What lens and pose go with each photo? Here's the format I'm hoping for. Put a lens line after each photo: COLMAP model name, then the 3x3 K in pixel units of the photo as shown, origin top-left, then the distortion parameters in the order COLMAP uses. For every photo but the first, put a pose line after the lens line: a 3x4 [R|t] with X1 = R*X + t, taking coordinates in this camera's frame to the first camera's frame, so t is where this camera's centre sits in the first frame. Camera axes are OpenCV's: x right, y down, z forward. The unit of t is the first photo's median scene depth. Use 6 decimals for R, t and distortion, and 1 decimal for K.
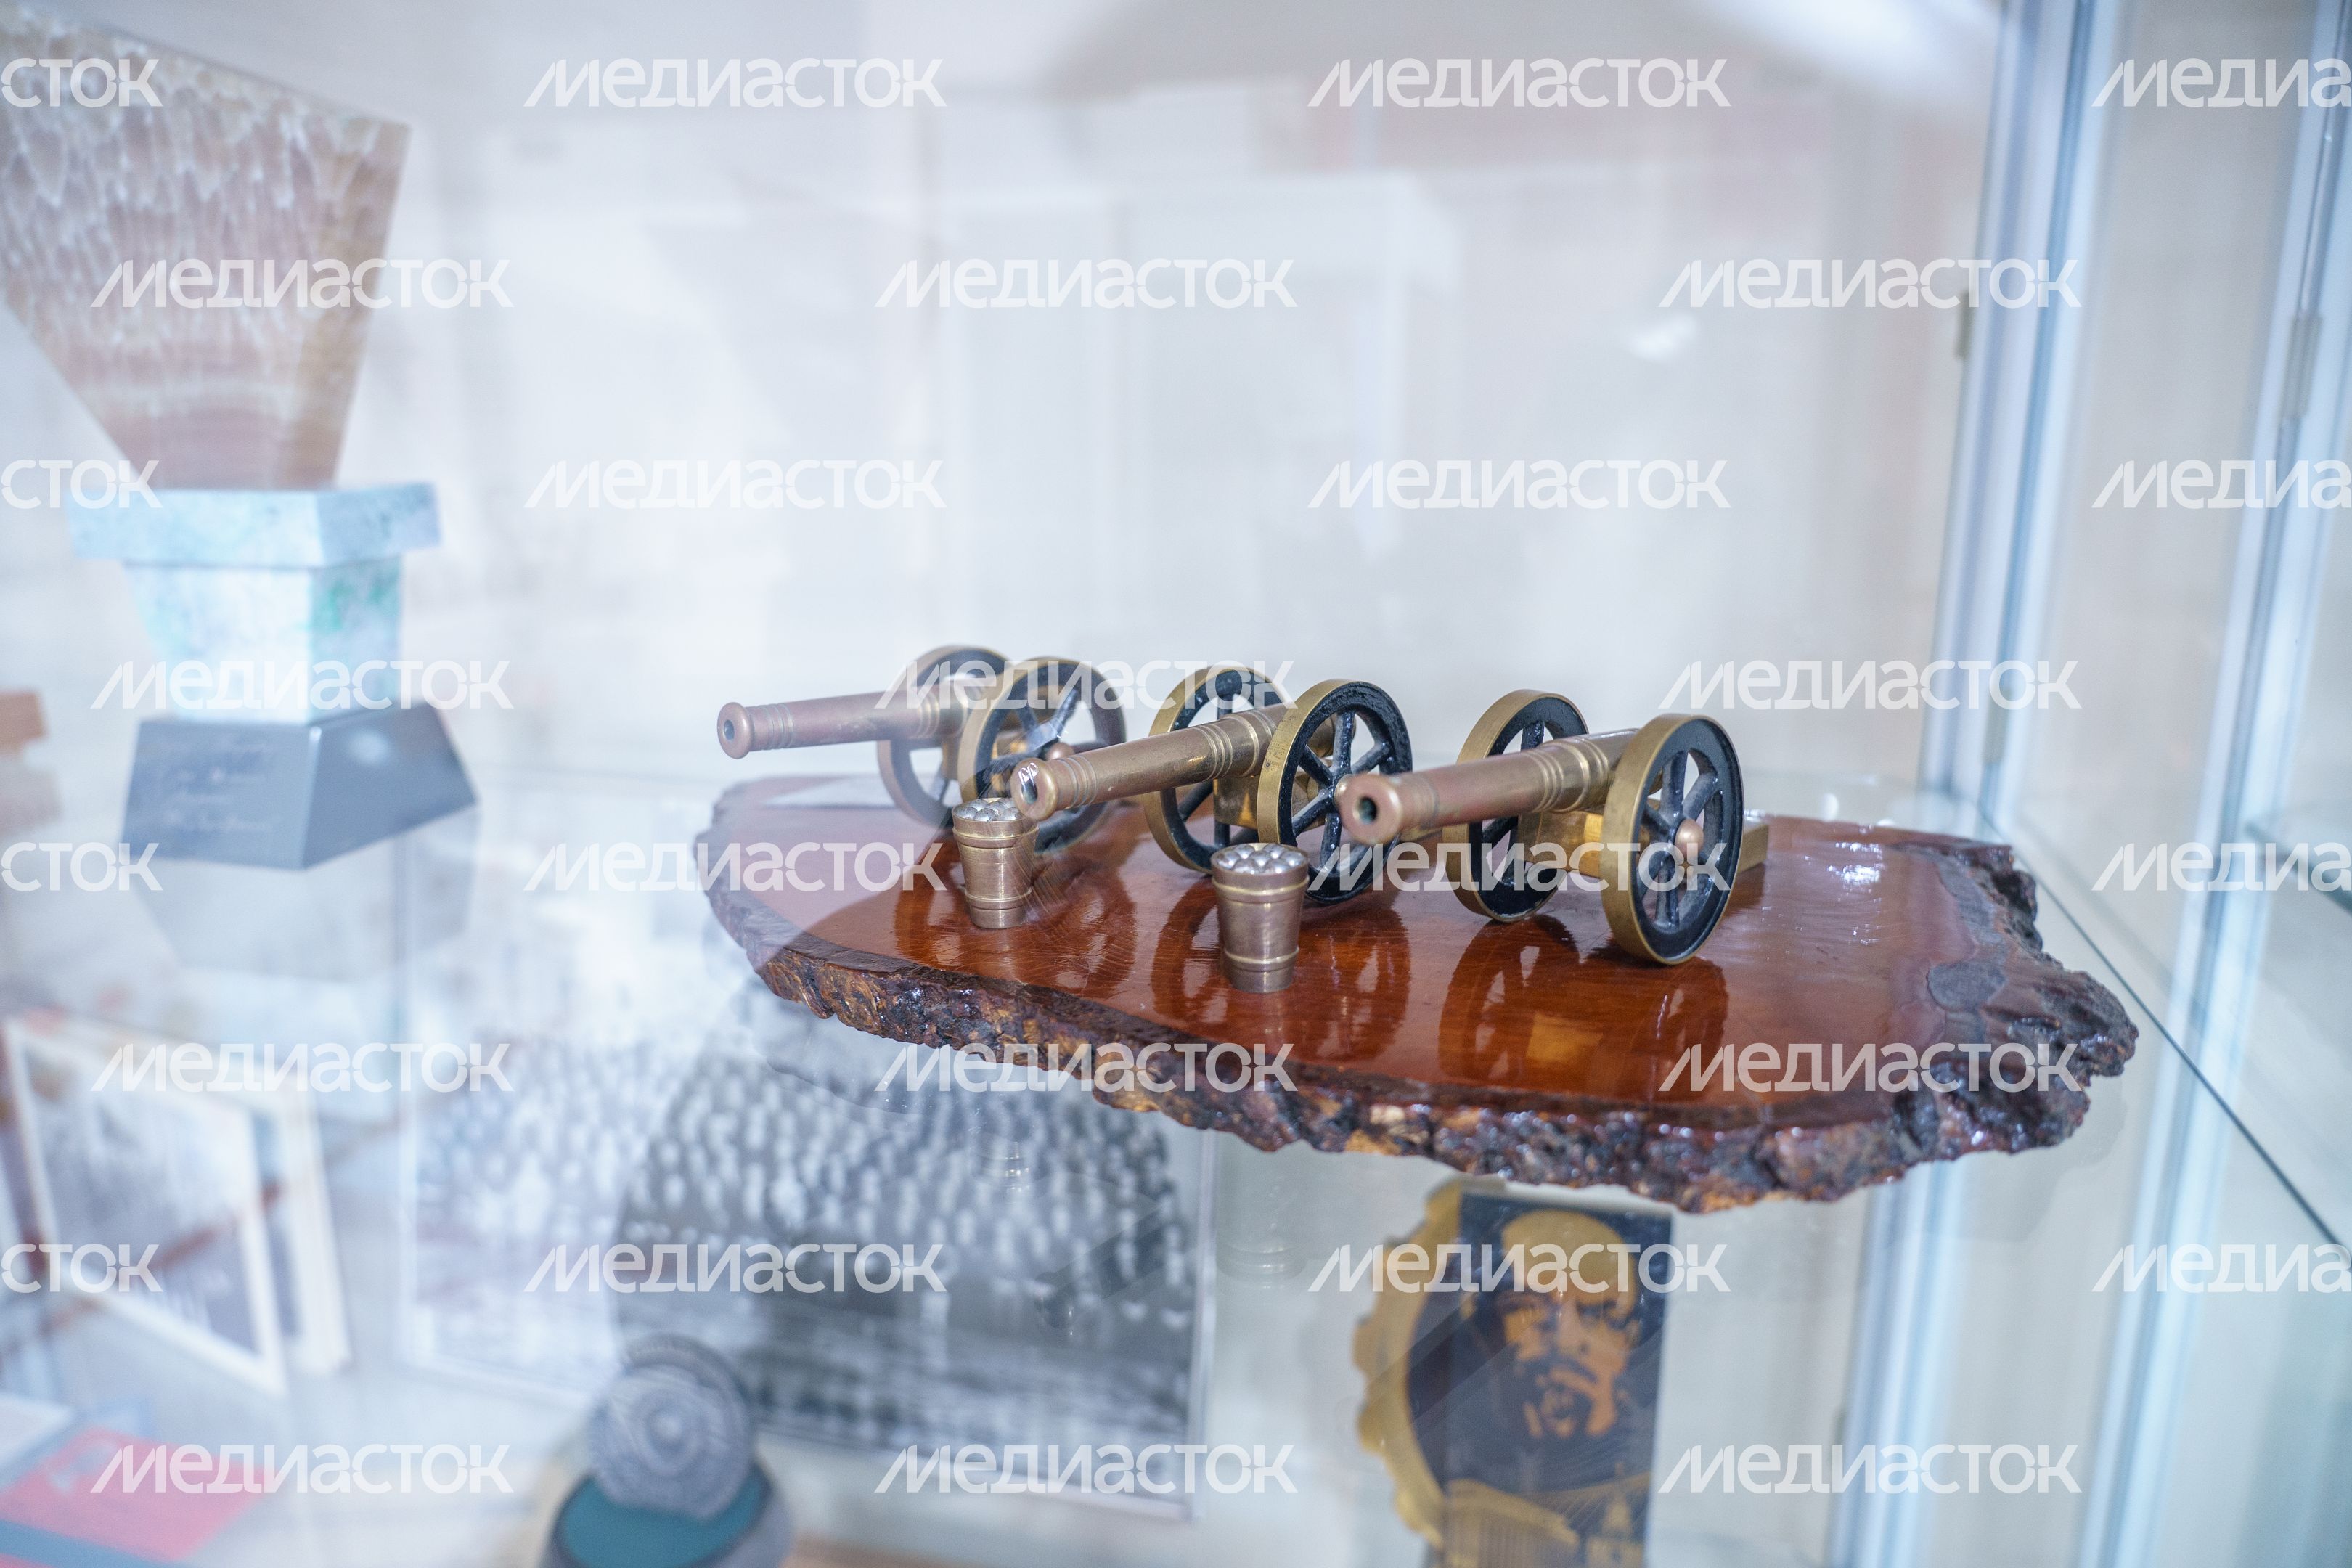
lens RADIAL K [[1589.4, 0, 1176.3], [0, 1589.4, 787.3], [0, 0, 1]] dist [-0.035355, 0.013259]
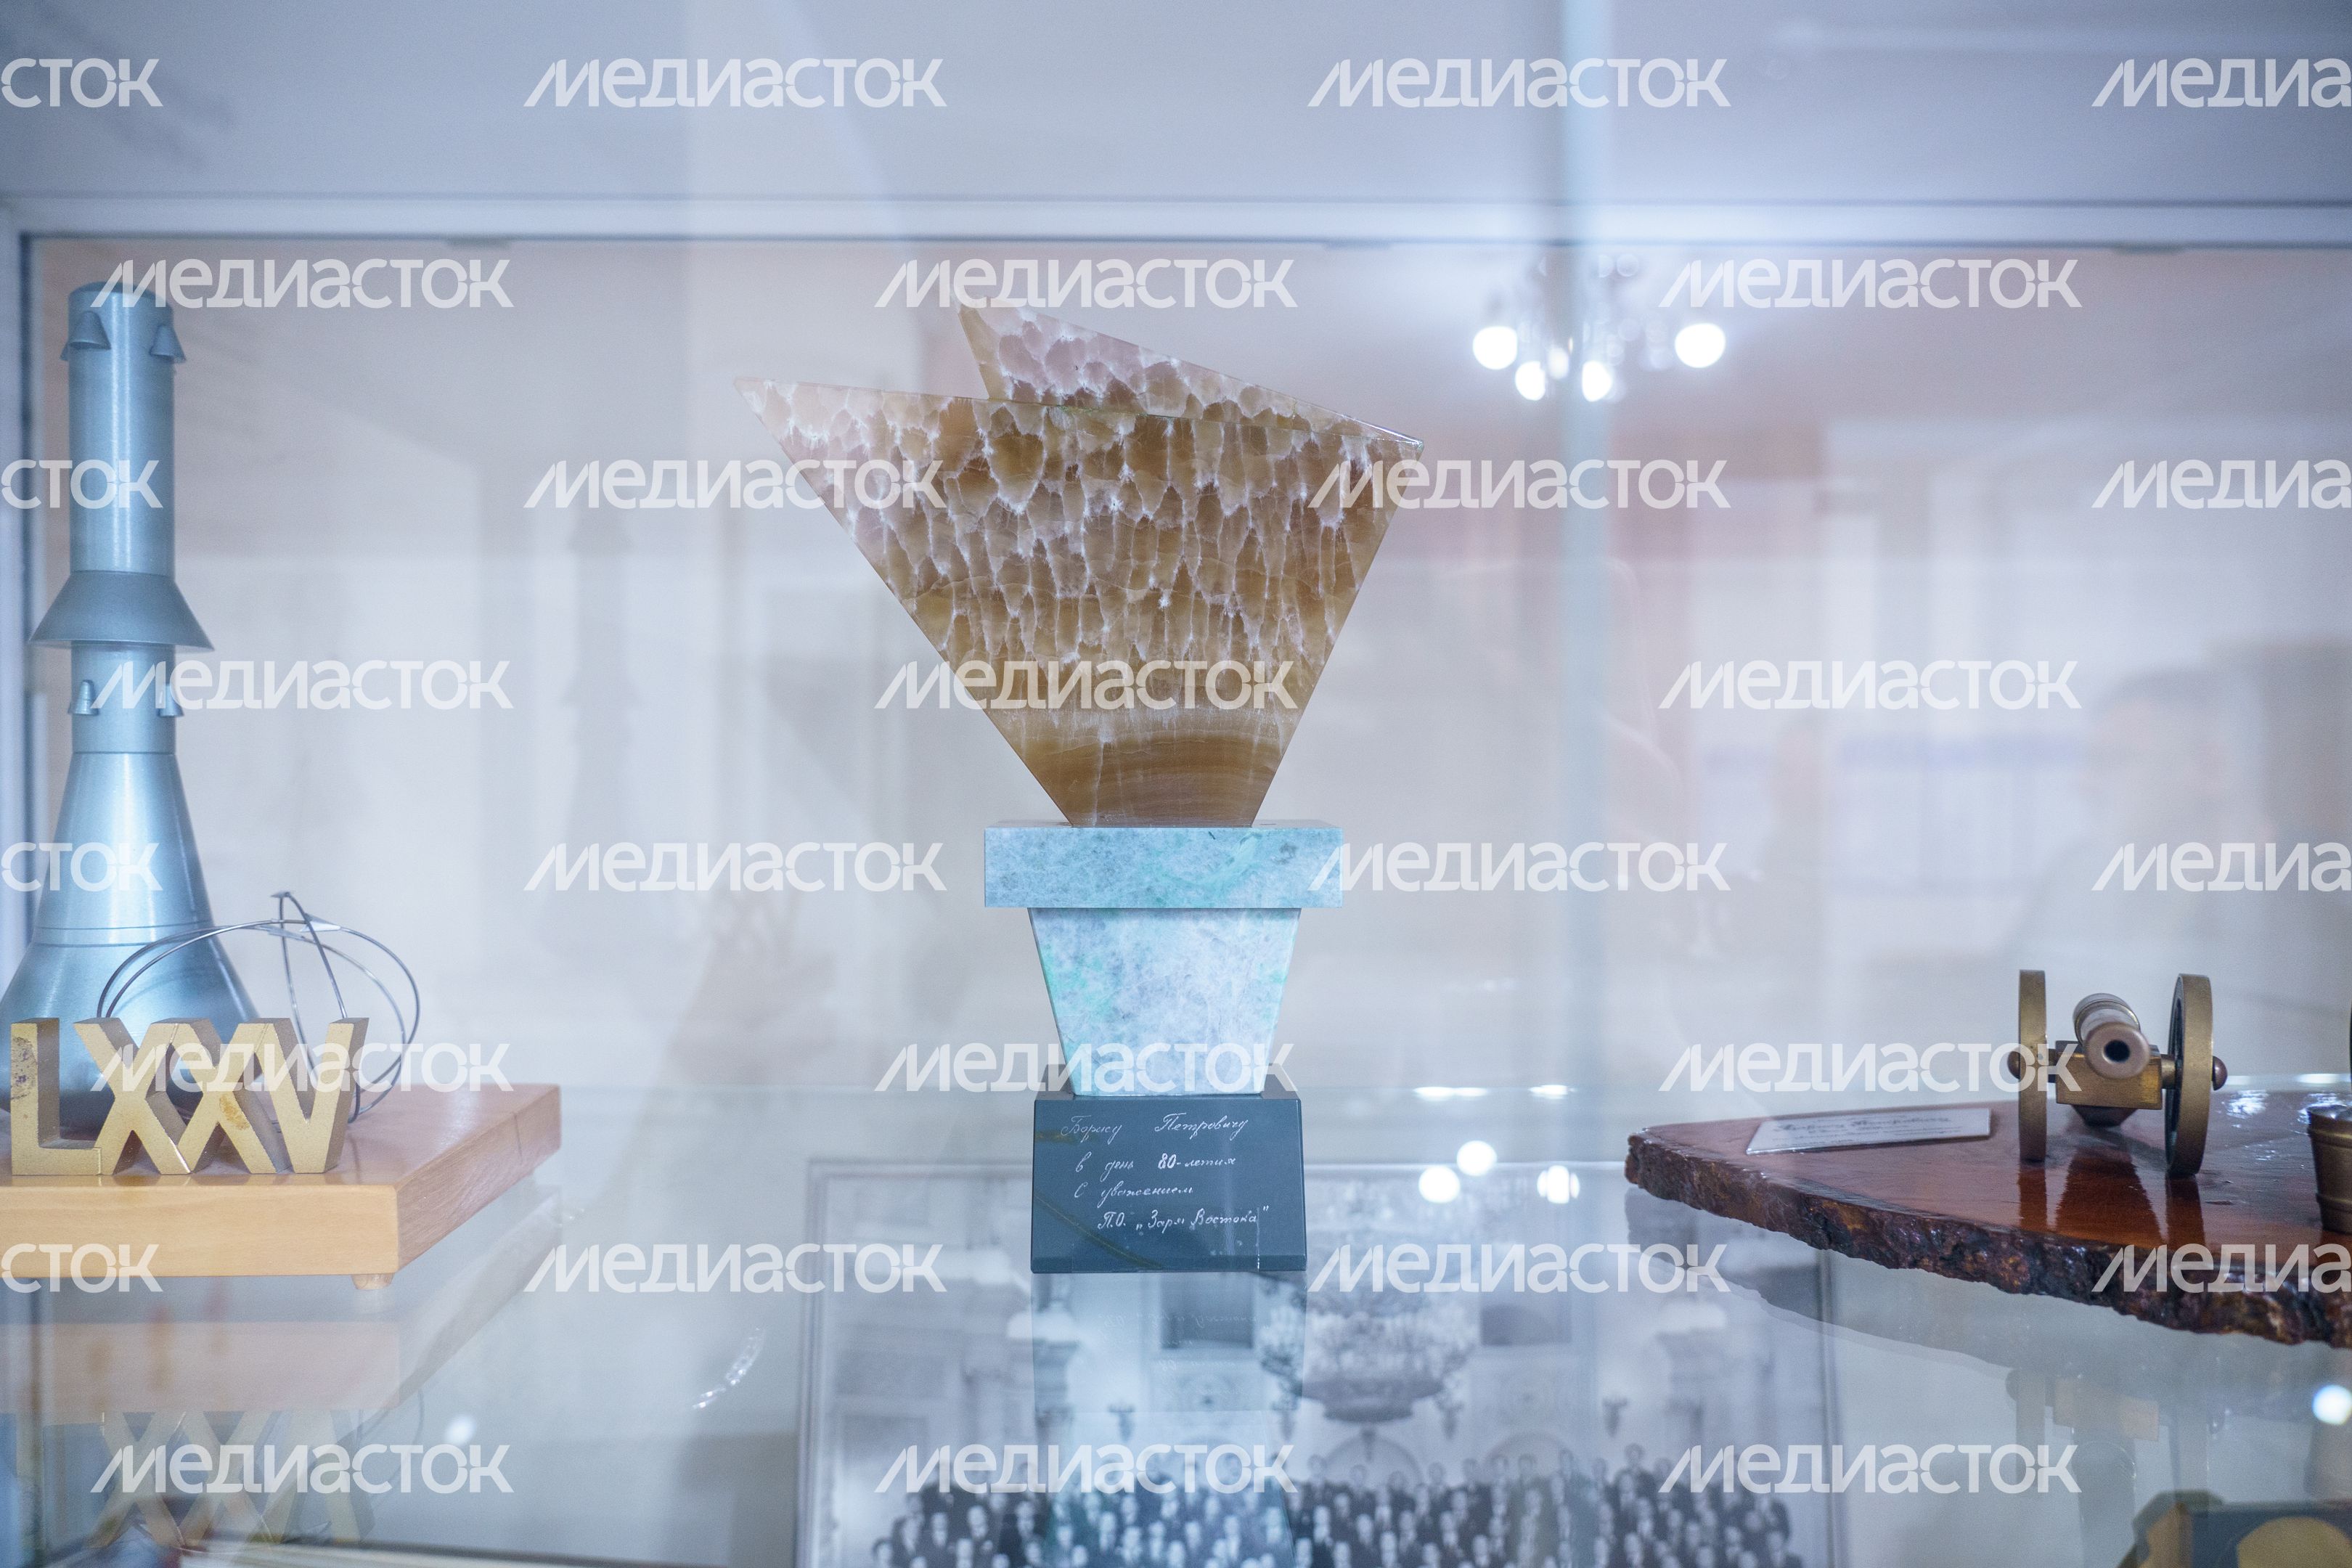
lens RADIAL K [[1589.4, 0, 1176.0], [0, 1589.4, 781.3], [0, 0, 1]] dist [-0.035355, 0.013259]
pose [[0.959324, 0.000022, 0.282308, -0.840906], [0.068894, 0.969747, -0.234187, -0.006083], [-0.273772, 0.244111, 0.930300, 0.163099]]
